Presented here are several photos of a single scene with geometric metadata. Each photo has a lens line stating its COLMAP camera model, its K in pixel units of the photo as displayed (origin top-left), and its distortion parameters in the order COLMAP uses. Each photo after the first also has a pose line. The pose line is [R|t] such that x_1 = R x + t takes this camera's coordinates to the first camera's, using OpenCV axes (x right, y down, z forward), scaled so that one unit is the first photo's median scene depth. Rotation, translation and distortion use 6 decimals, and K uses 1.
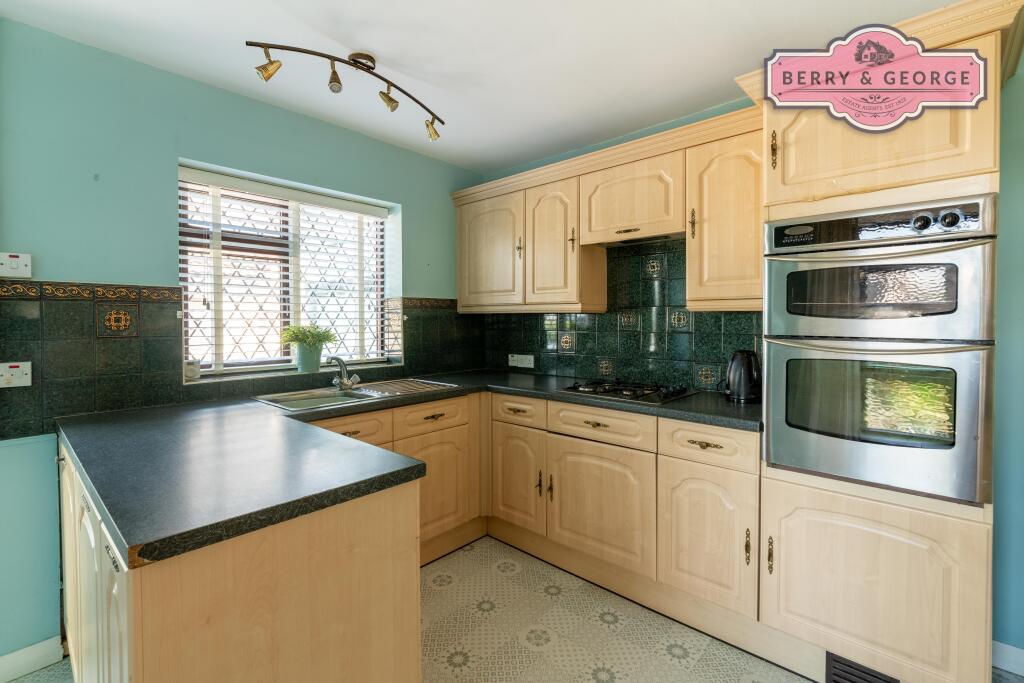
lens RADIAL K [[462.6, 0, 519.7], [0, 462.6, 322.8], [0, 0, 1]] dist [-0.002785, -0.000321]
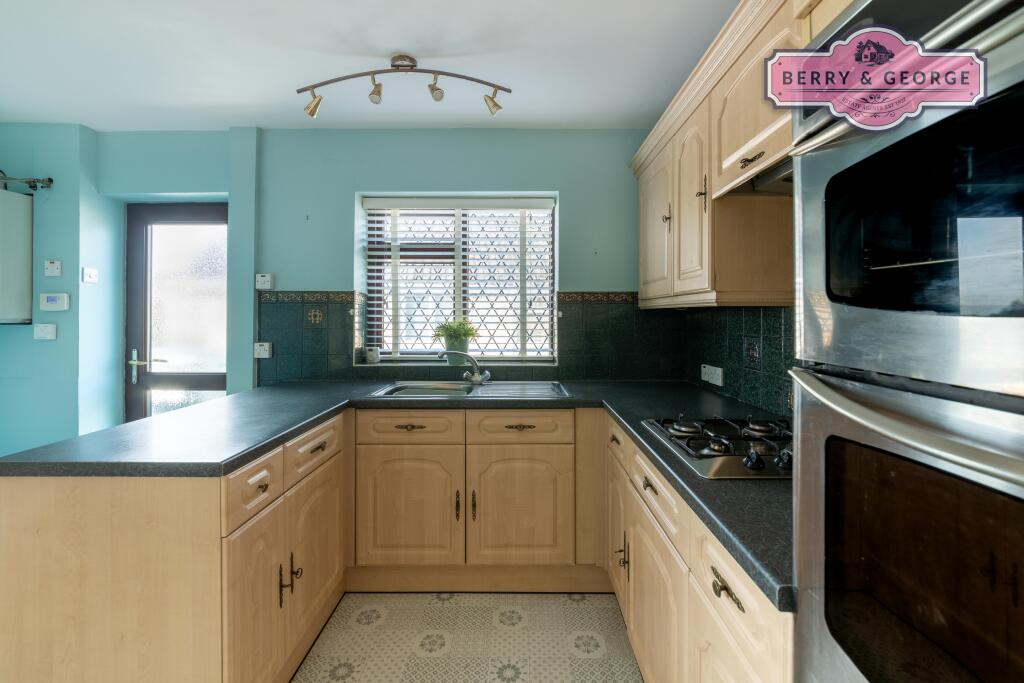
lens RADIAL K [[462.6, 0, 518.0], [0, 462.6, 315.2], [0, 0, 1]] dist [-0.002785, -0.000321]
pose [[0.655421, 0.000376, -0.755264, 0.482226], [-0.007728, 0.999951, -0.006208, -0.003850], [0.755224, 0.009906, 0.655392, 0.425749]]
